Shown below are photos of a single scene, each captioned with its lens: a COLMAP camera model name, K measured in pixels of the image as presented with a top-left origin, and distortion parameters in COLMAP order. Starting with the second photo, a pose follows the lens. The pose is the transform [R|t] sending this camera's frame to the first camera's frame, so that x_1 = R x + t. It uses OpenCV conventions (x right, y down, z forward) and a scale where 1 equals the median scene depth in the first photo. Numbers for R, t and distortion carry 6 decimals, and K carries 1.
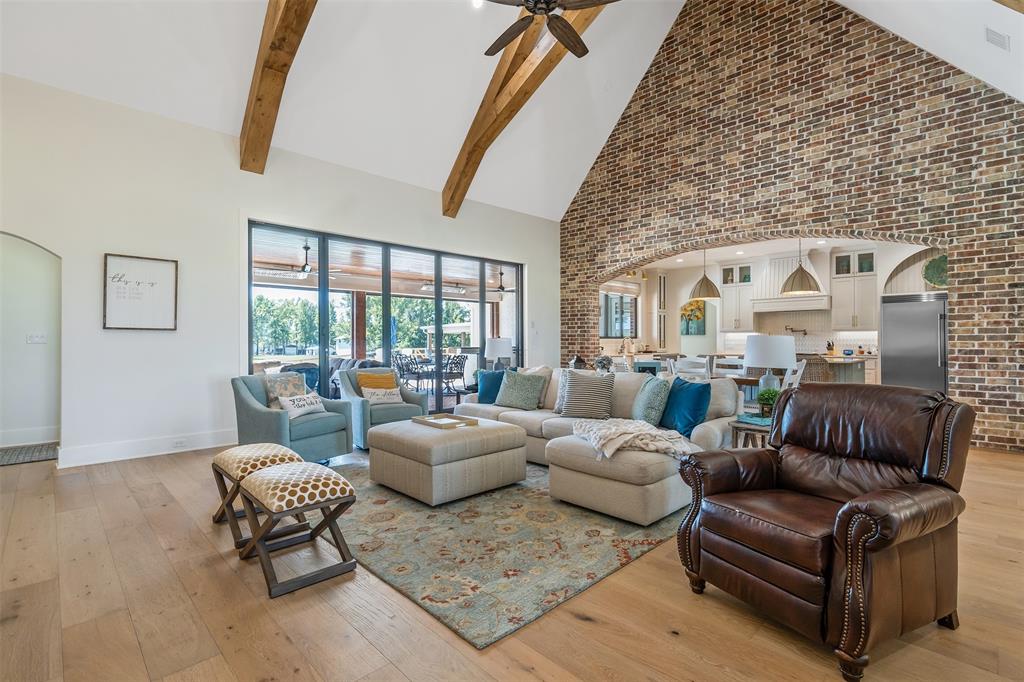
lens RADIAL K [[479.7, 0, 512.5], [0, 479.7, 341.3], [0, 0, 1]] dist [0.002534, 0.000618]
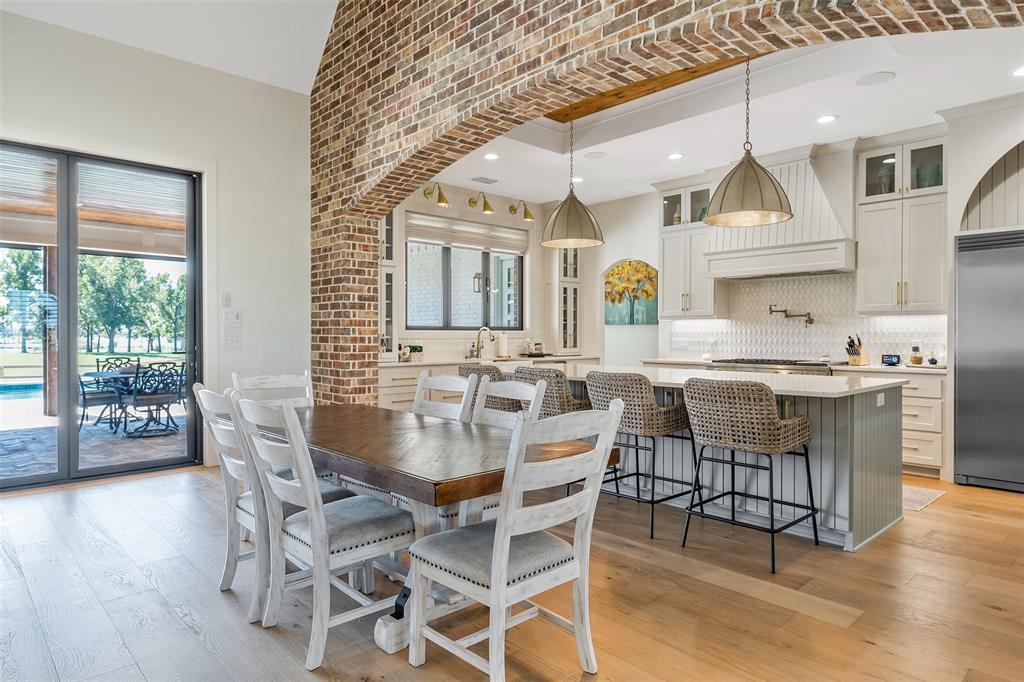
lens RADIAL K [[611.8, 0, 513.0], [0, 611.8, 340.6], [0, 0, 1]] dist [0.016557, -0.001063]
pose [[0.999860, 0.003382, -0.016382, 0.335936], [-0.003230, 0.999952, 0.009294, -0.000395], [0.016413, -0.009239, 0.999823, 0.384615]]
